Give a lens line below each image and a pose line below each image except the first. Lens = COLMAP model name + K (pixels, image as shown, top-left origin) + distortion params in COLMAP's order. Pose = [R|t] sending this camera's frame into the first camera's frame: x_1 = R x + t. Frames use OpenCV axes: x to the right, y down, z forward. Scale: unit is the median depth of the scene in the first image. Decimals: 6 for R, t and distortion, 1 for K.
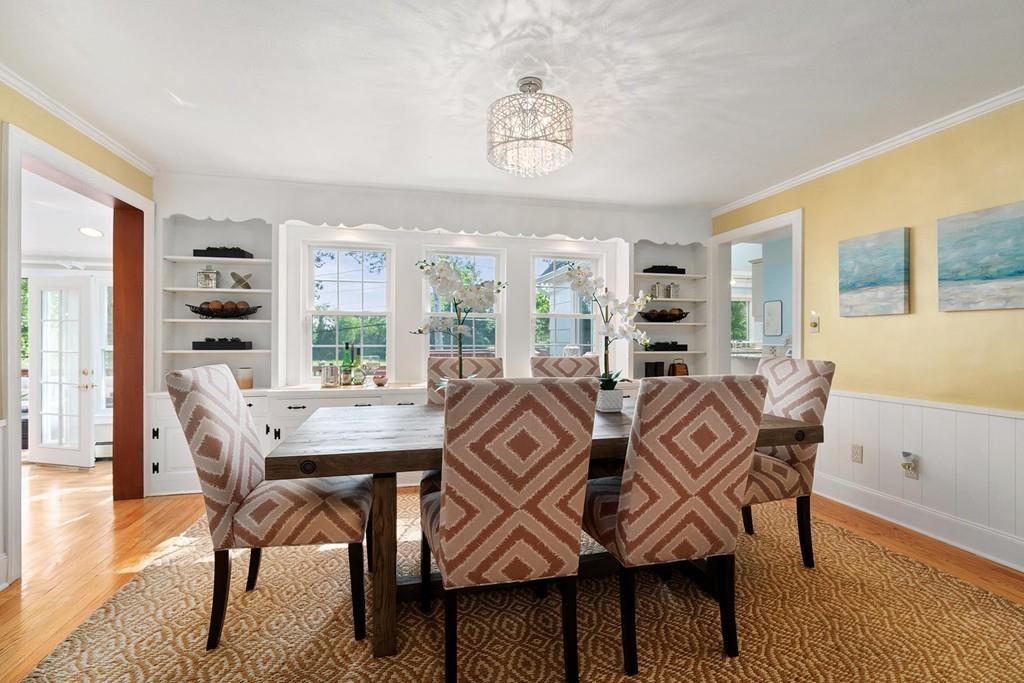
lens RADIAL K [[457.8, 0, 510.4], [0, 457.8, 336.6], [0, 0, 1]] dist [-0.021663, -0.000306]
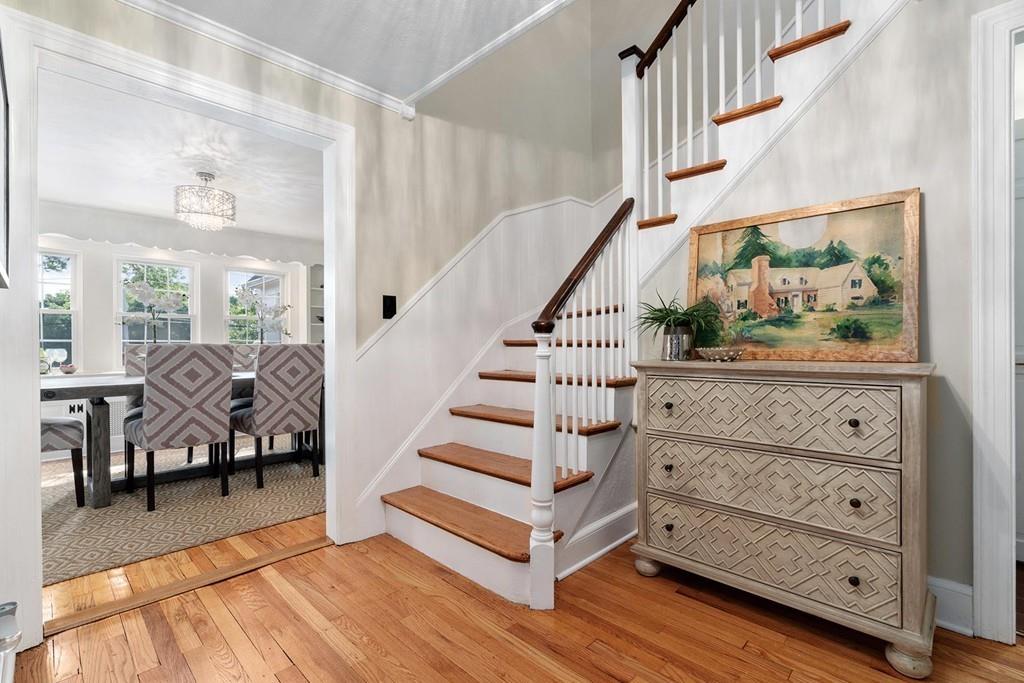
lens RADIAL K [[460.5, 0, 510.0], [0, 460.5, 346.6], [0, 0, 1]] dist [-0.022145, 0.014610]
pose [[0.854710, -0.009183, 0.519024, 0.154793], [0.004850, 0.999941, 0.009706, 0.075849], [-0.519083, -0.005779, 0.854704, -1.298650]]
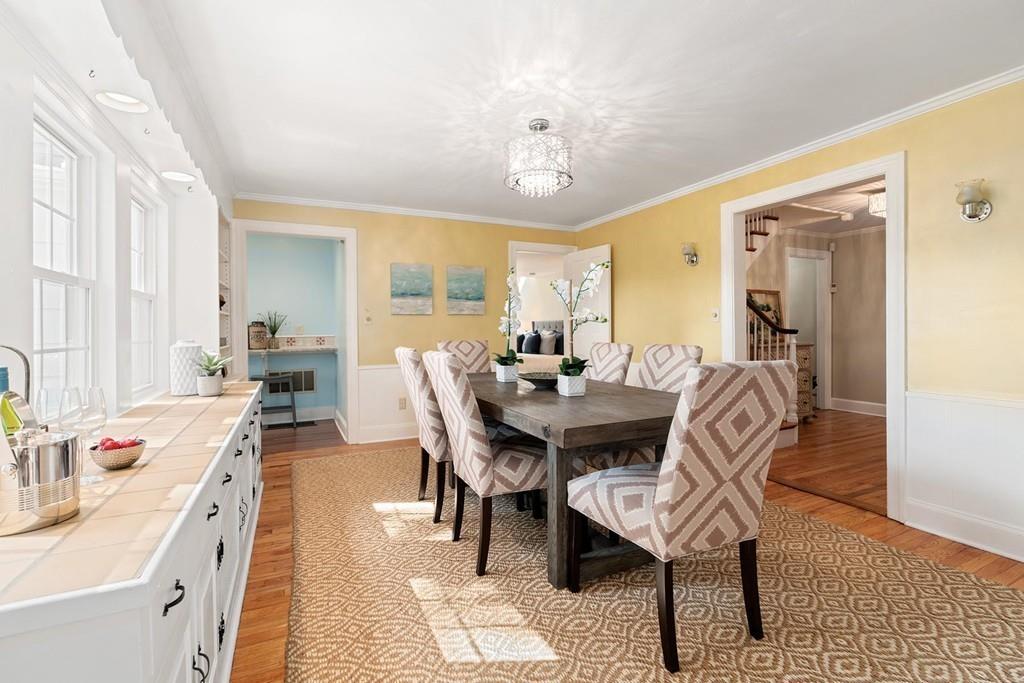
lens RADIAL K [[457.8, 0, 510.4], [0, 457.8, 336.6], [0, 0, 1]] dist [-0.021663, -0.000306]
pose [[-0.199927, -0.022246, 0.979558, -1.509693], [0.003720, 0.999718, 0.023463, -0.007731], [-0.979804, 0.008334, -0.199787, 1.717704]]
